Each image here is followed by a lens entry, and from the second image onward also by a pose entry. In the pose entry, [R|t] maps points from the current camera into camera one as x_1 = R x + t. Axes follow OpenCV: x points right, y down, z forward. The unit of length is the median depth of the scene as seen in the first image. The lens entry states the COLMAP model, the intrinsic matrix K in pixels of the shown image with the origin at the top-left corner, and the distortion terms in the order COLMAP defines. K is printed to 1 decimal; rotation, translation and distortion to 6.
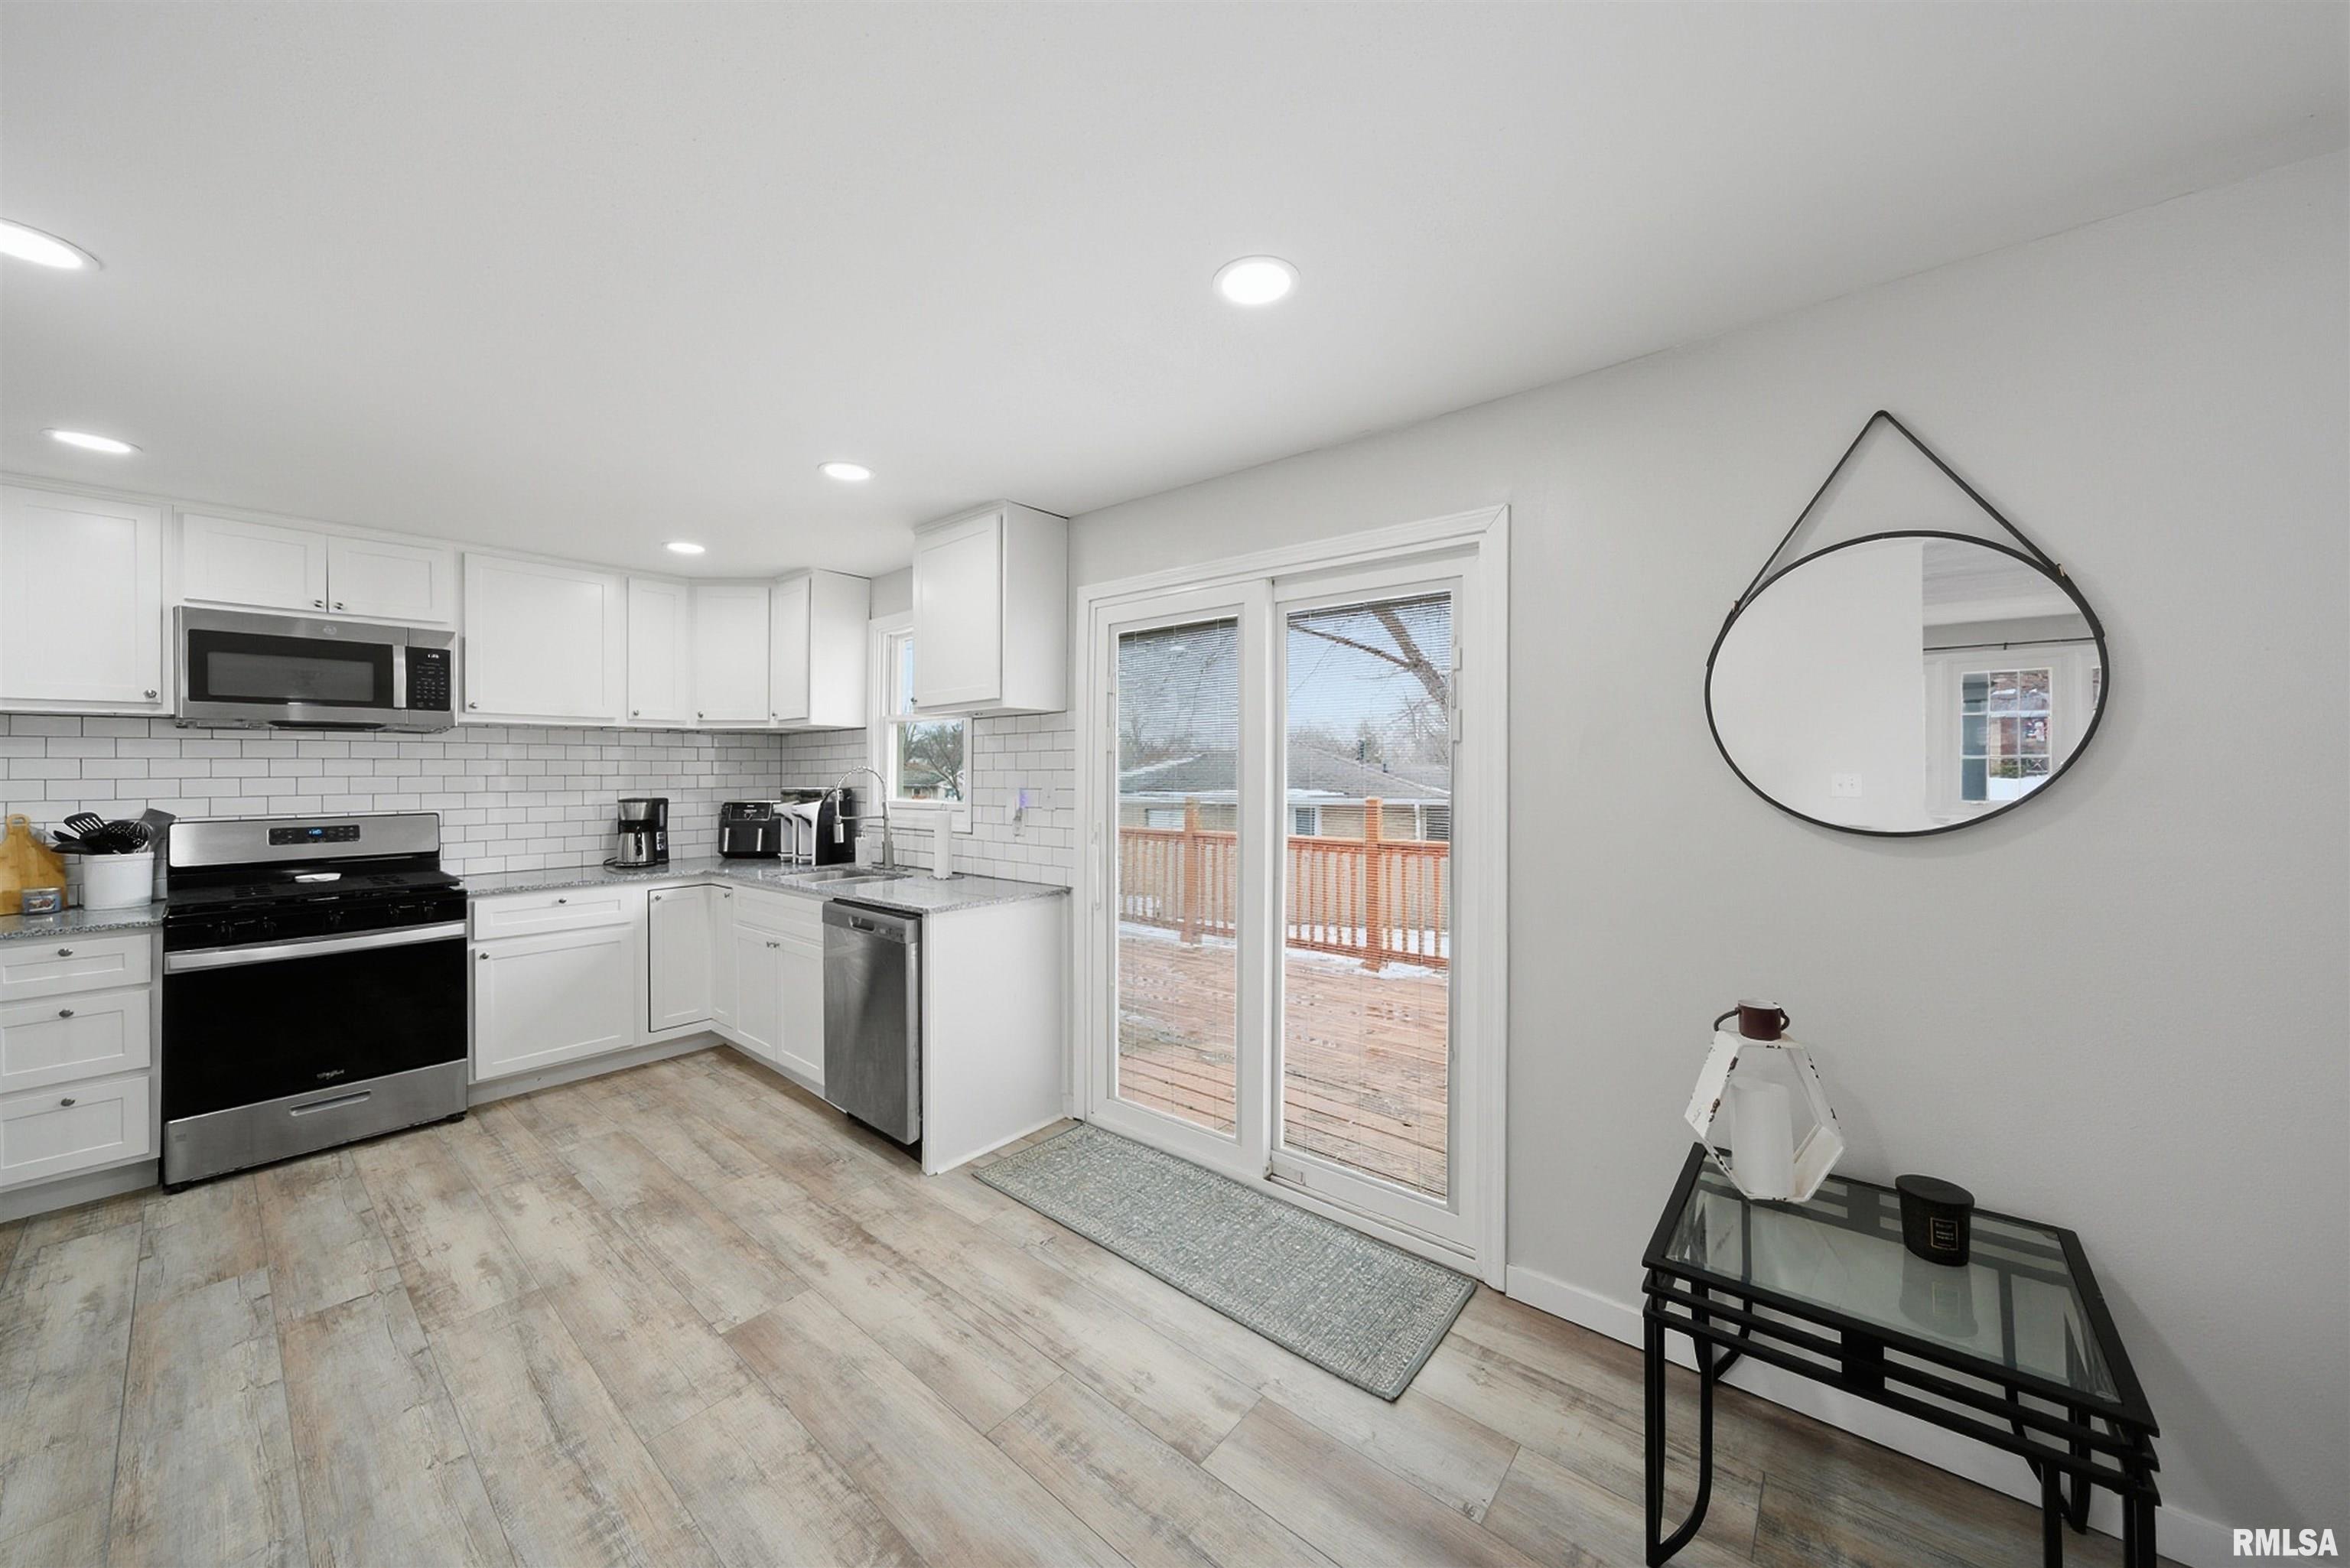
lens RADIAL K [[817.0, 0, 1154.8], [0, 817.0, 768.9], [0, 0, 1]] dist [-0.002652, 0.002112]
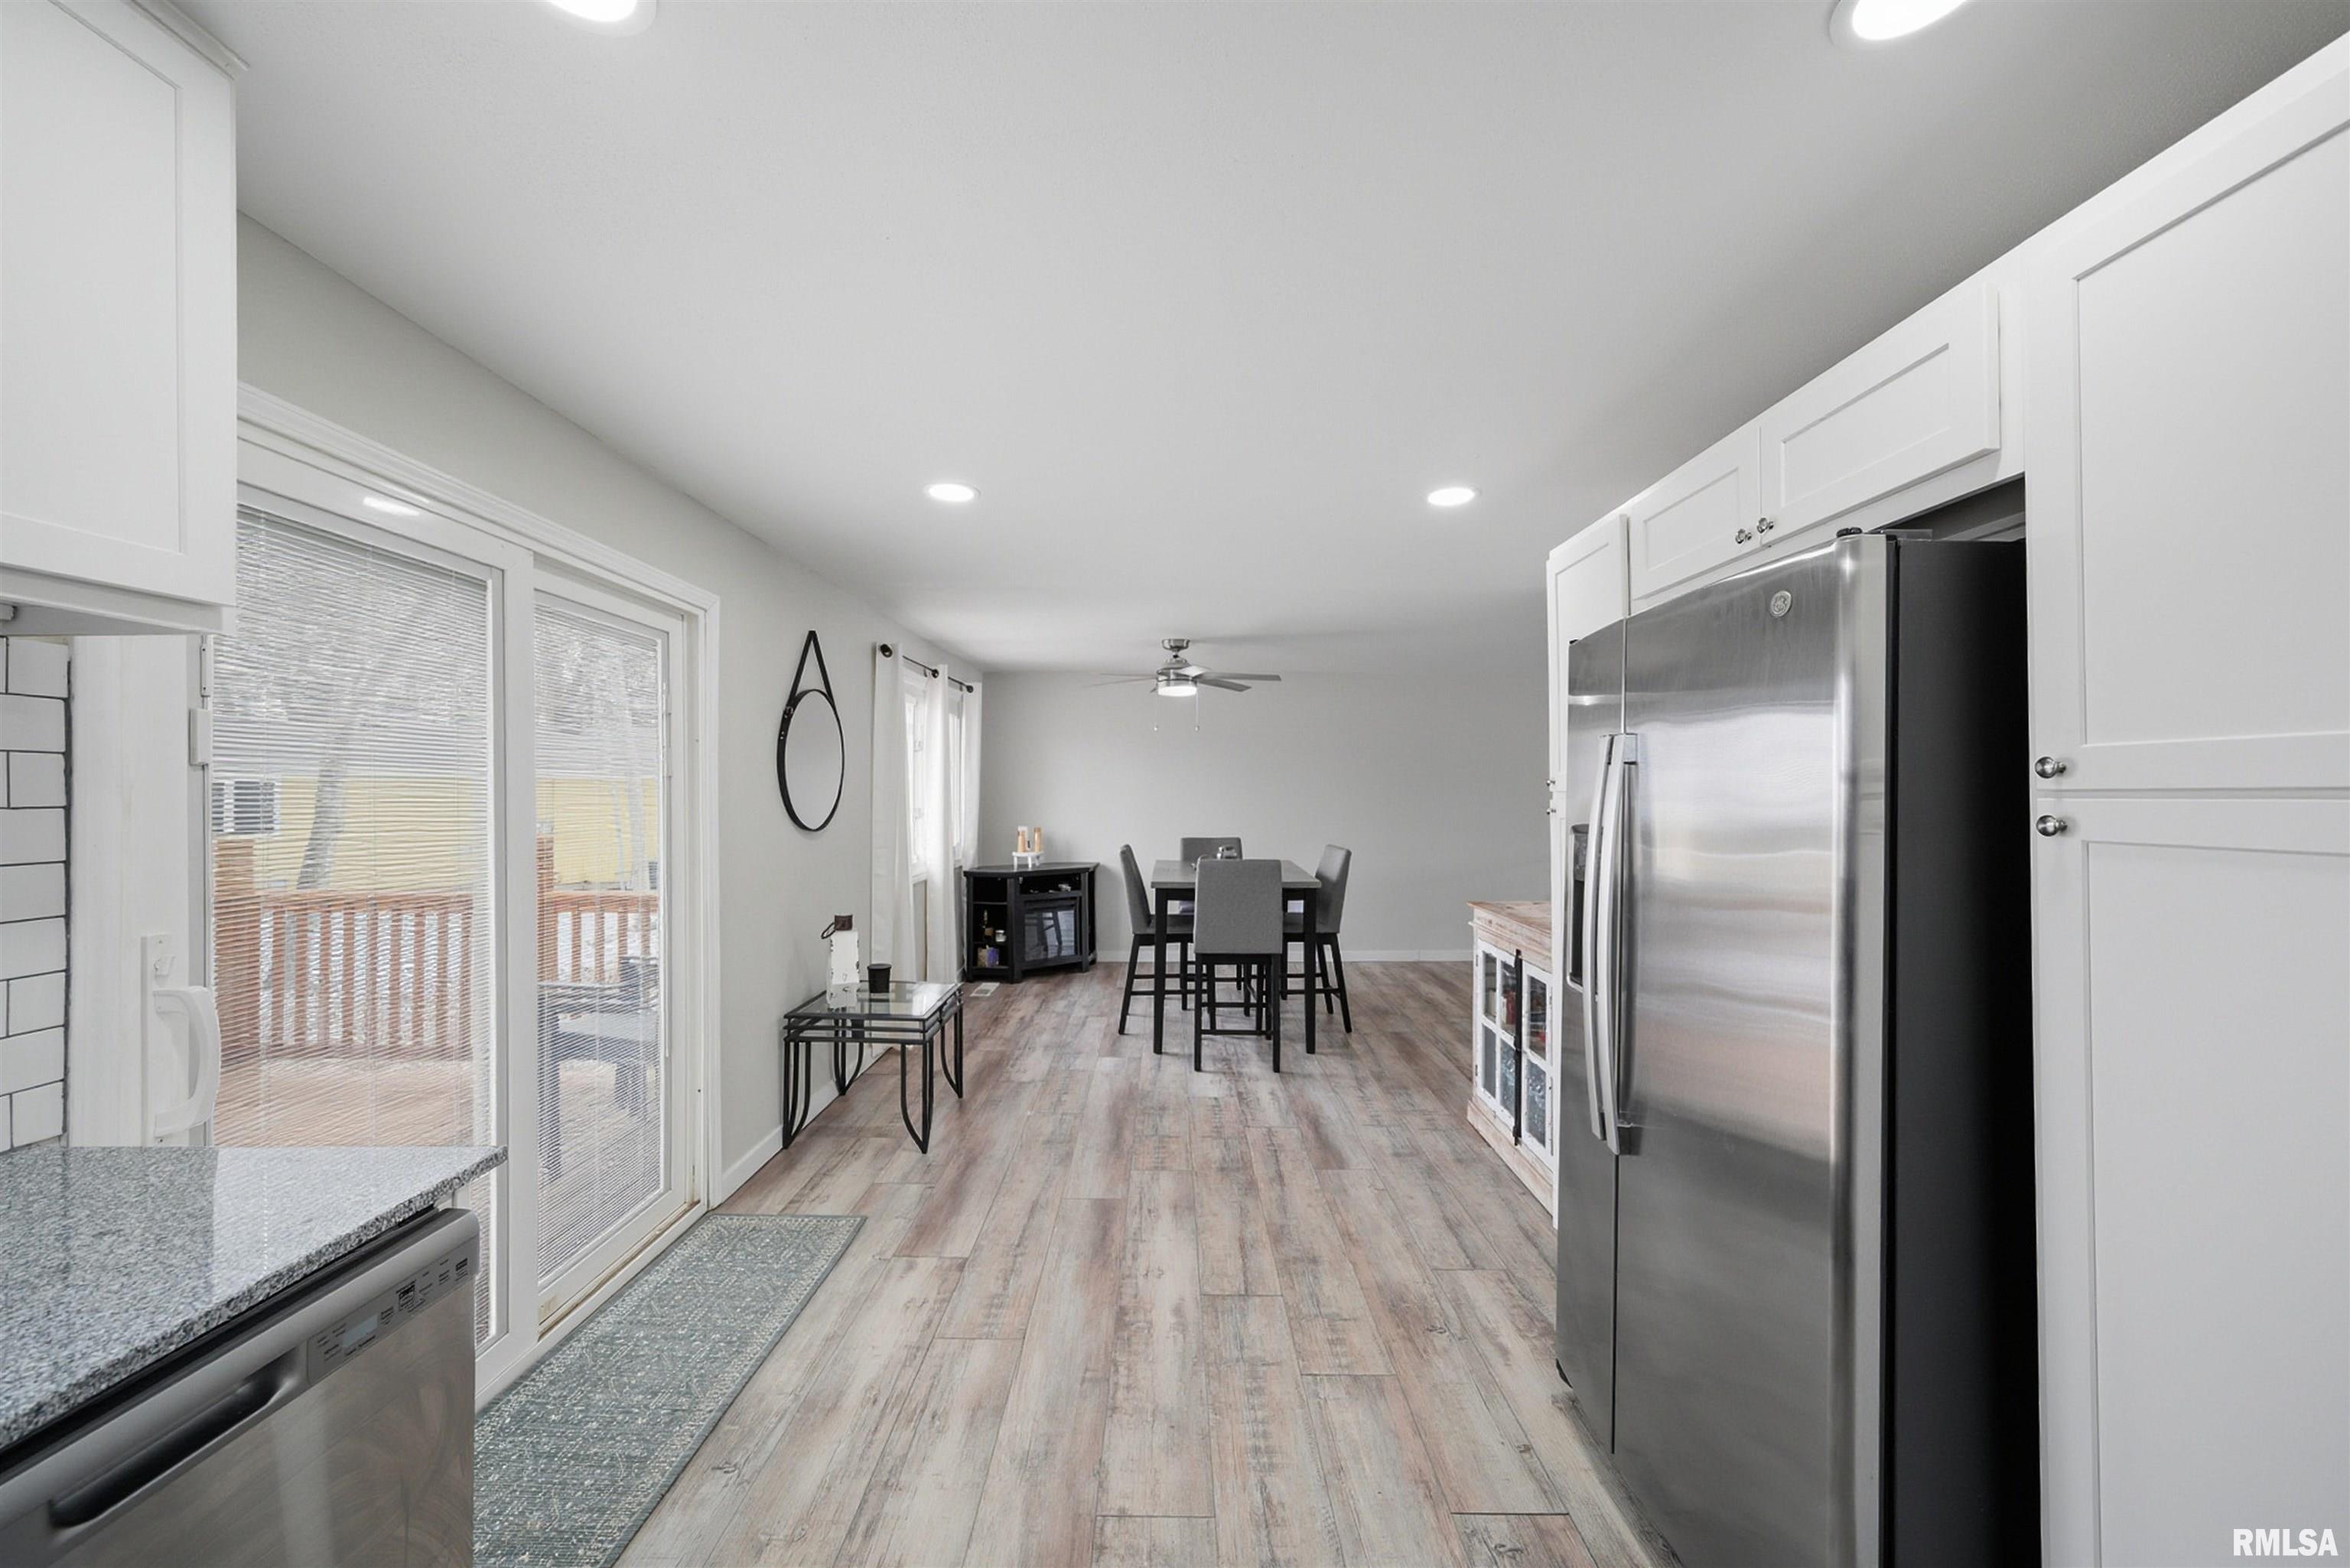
lens RADIAL K [[817.0, 0, 1187.9], [0, 817.0, 787.0], [0, 0, 1]] dist [-0.002652, 0.002112]
pose [[-0.670643, 0.013008, 0.741666, -0.722024], [0.003592, 0.999891, -0.014289, -0.001356], [-0.741771, -0.006919, -0.670617, 0.913069]]
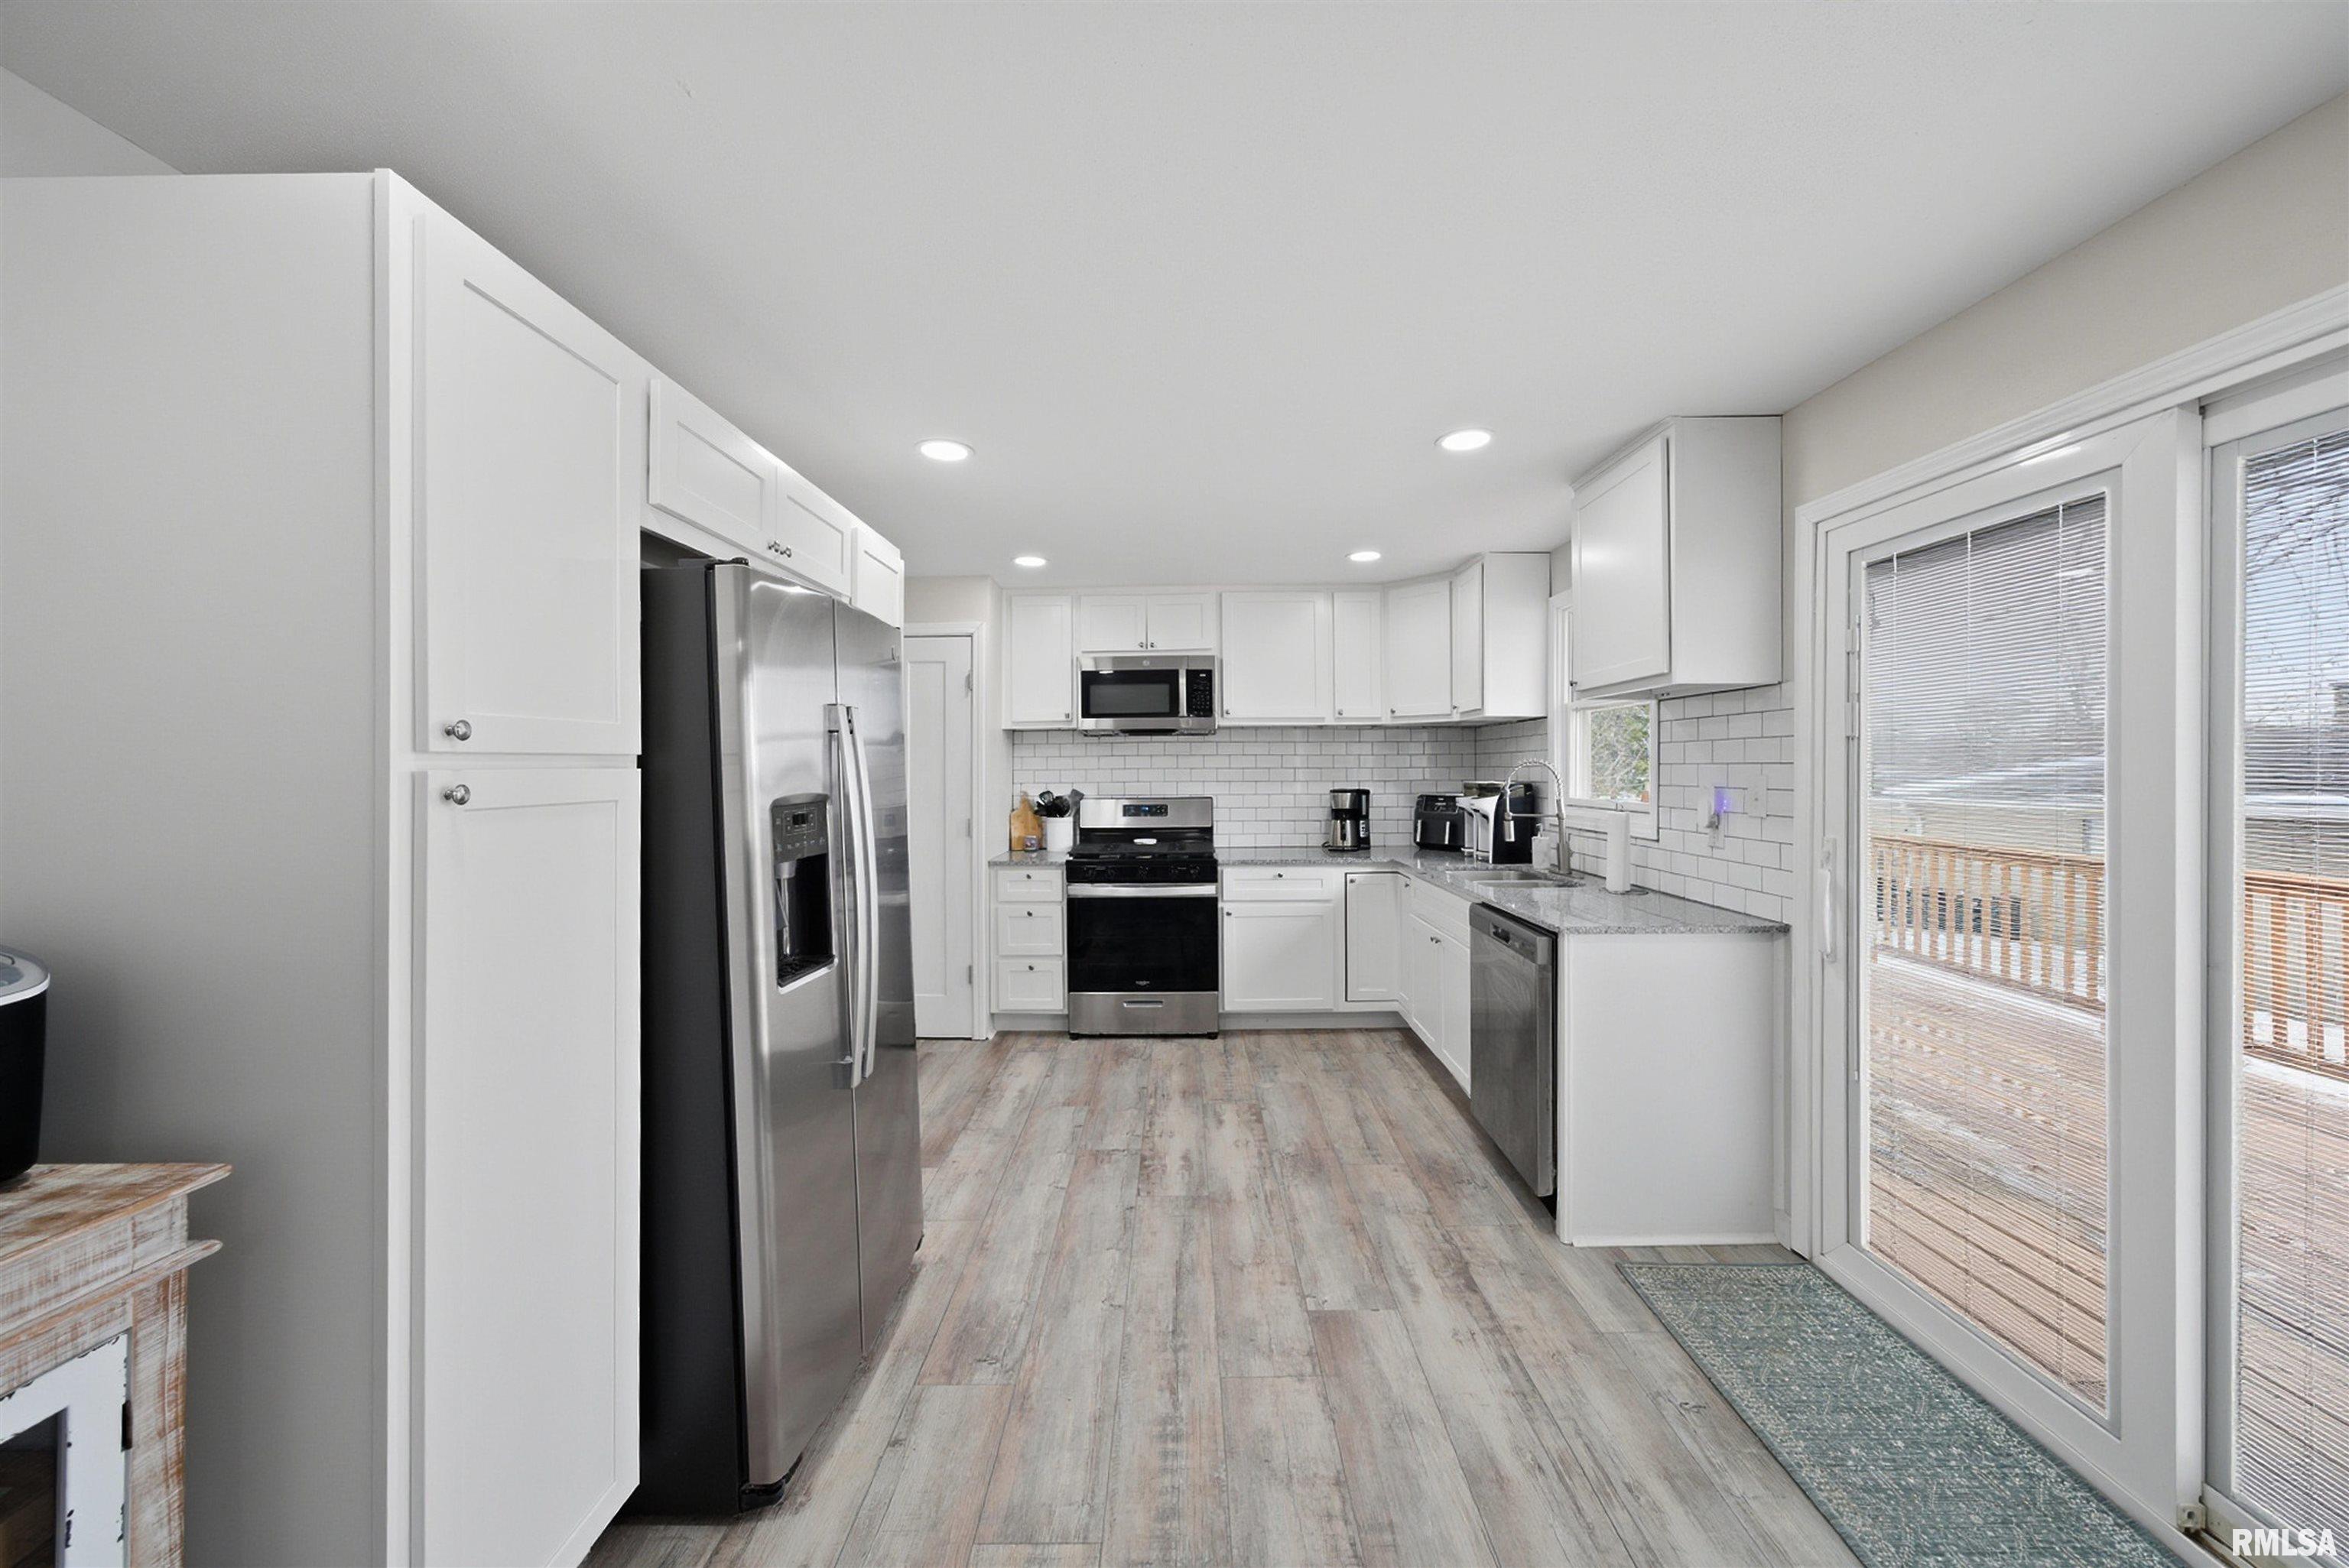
lens RADIAL K [[816.7, 0, 1184.9], [0, 816.7, 762.5], [0, 0, 1]] dist [-0.002652, 0.002112]
pose [[0.654491, -0.003376, -0.756062, 0.097797], [0.004431, 0.999990, -0.000629, -0.001463], [0.756057, -0.002938, 0.654500, 0.135777]]
